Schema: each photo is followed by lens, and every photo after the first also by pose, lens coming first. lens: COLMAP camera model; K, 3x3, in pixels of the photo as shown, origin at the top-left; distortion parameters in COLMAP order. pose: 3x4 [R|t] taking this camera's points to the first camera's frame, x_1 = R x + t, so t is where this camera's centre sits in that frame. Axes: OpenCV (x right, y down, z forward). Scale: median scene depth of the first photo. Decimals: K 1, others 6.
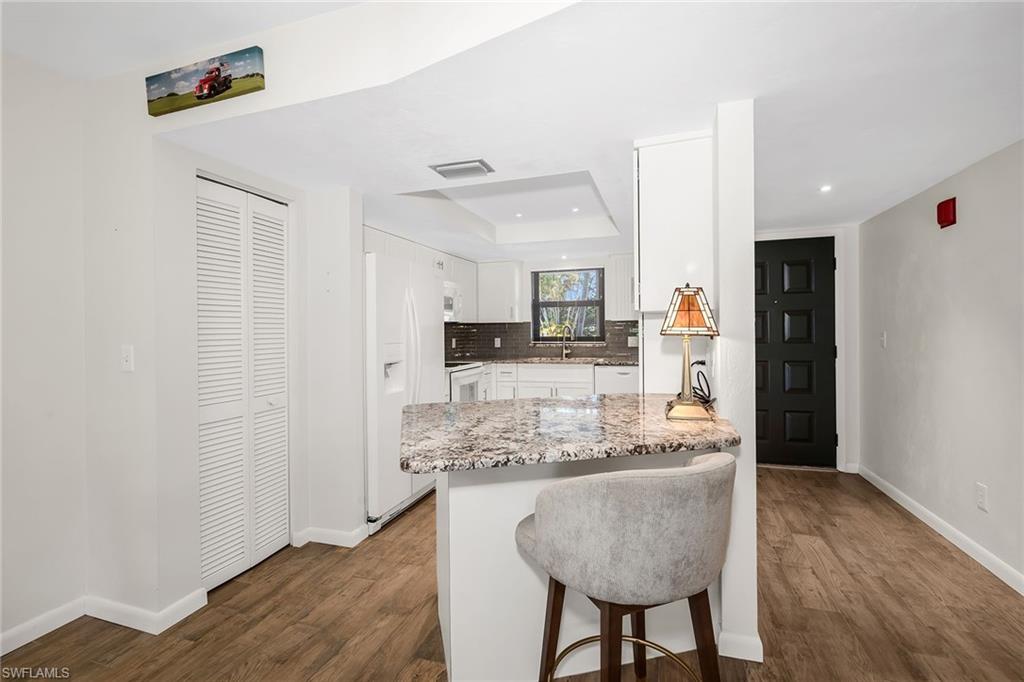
lens RADIAL K [[456.6, 0, 515.6], [0, 456.6, 335.8], [0, 0, 1]] dist [0.003060, 0.000393]
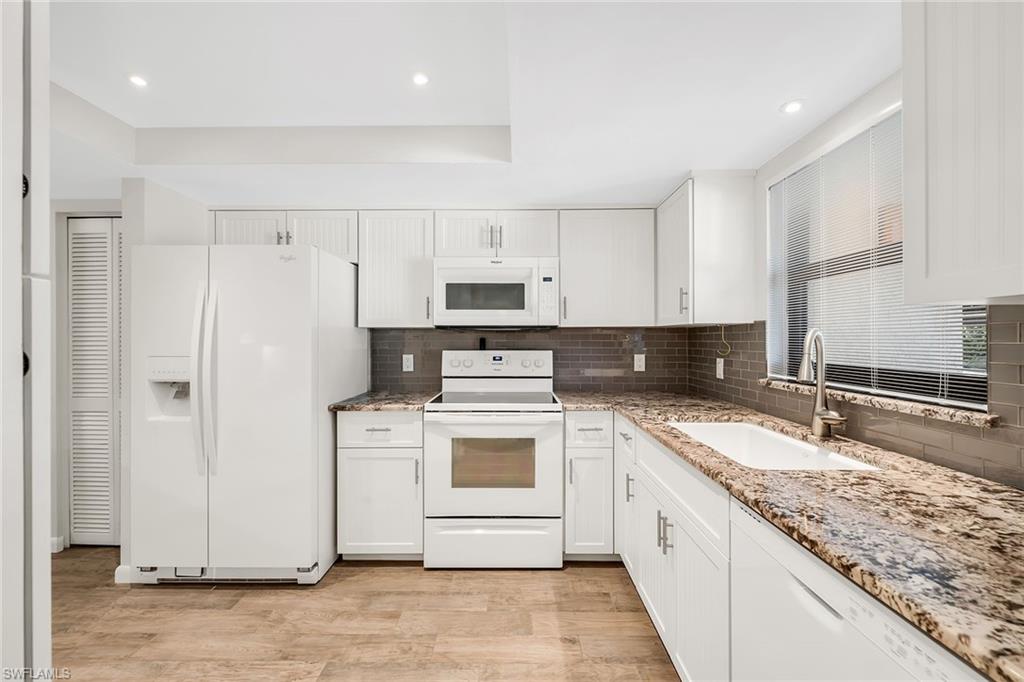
lens RADIAL K [[407.7, 0, 516.8], [0, 407.7, 338.0], [0, 0, 1]] dist [-0.002633, 0.001101]
pose [[0.331316, 0.011695, -0.943447, 0.318330], [-0.025625, 0.999666, 0.003393, -0.013380], [0.943172, 0.023052, 0.331505, 0.767430]]
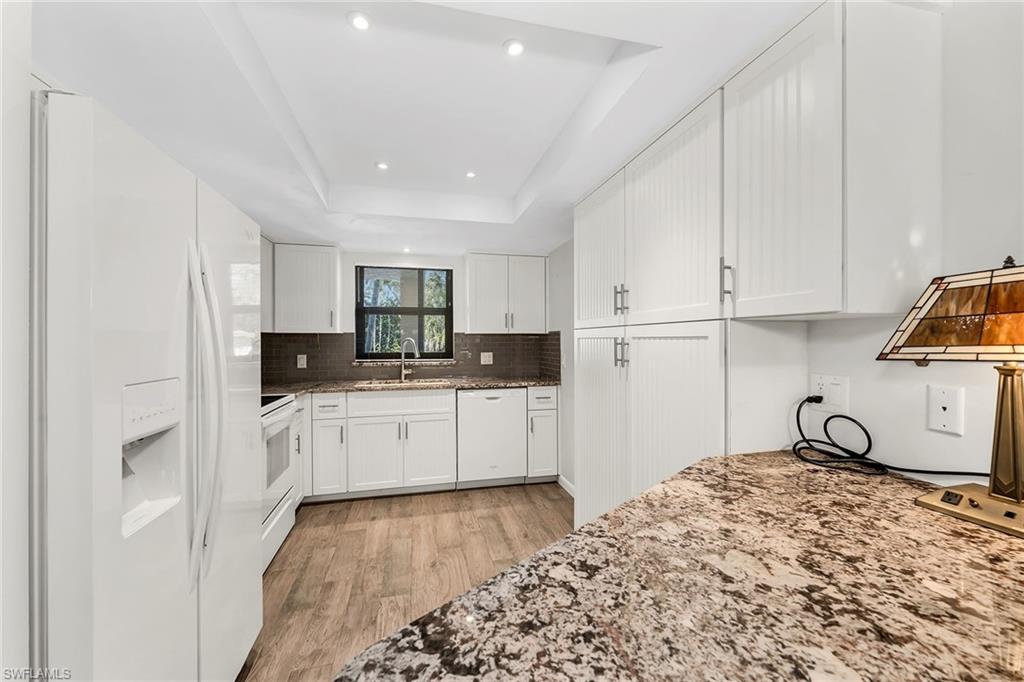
lens RADIAL K [[407.7, 0, 510.7], [0, 407.7, 345.0], [0, 0, 1]] dist [-0.002633, 0.001101]
pose [[0.844763, 0.003911, 0.535127, -0.118327], [-0.000178, 0.999975, -0.007028, -0.006932], [-0.535141, 0.005841, 0.844743, 0.339529]]
